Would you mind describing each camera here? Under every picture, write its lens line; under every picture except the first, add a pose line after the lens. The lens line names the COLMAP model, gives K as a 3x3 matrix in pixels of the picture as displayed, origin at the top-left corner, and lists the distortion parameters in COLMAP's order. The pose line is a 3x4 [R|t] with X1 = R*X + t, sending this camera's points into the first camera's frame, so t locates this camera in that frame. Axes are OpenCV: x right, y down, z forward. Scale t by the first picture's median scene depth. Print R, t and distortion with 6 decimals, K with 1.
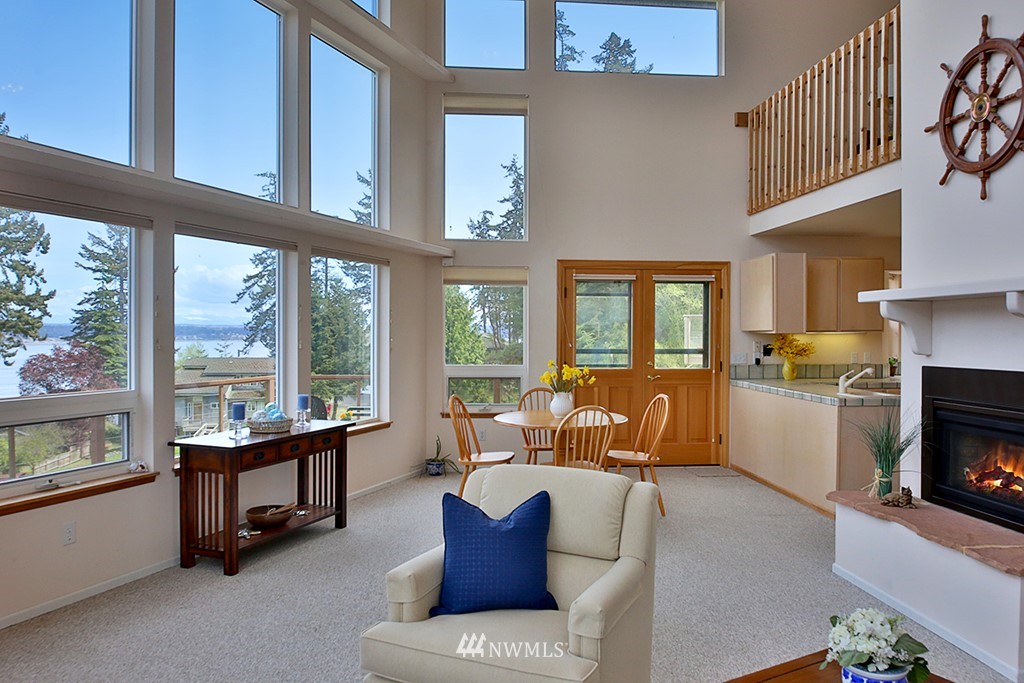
lens RADIAL K [[738.7, 0, 486.8], [0, 738.7, 335.0], [0, 0, 1]] dist [0.009163, -0.011183]
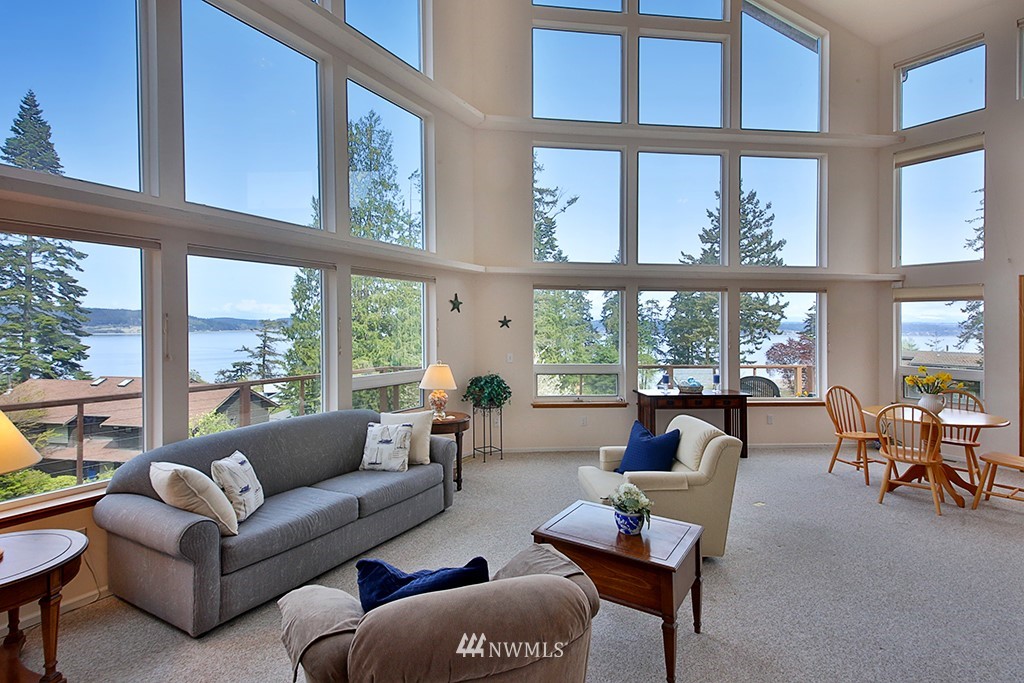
lens RADIAL K [[499.5, 0, 503.2], [0, 499.5, 328.0], [0, 0, 1]] dist [0.044909, -0.007836]
pose [[0.475504, 0.004862, -0.879700, 0.048253], [-0.008017, 0.999967, 0.001193, -0.002422], [0.879677, 0.006485, 0.475528, -0.001899]]
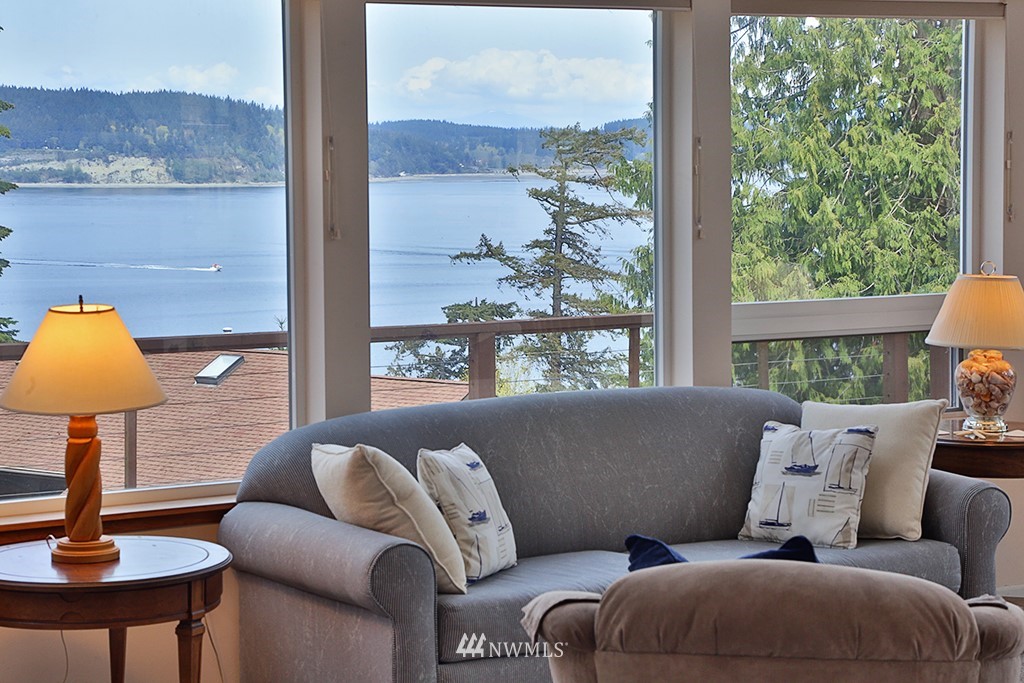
lens RADIAL K [[2359.0, 0, 516.9], [0, 2359.0, 344.6], [0, 0, 1]] dist [0.394412, 0.000000]
pose [[0.034394, 0.081282, -0.996098, 0.102729], [-0.006621, 0.996684, 0.081101, -0.003072], [0.999386, 0.003806, 0.034818, -0.002509]]
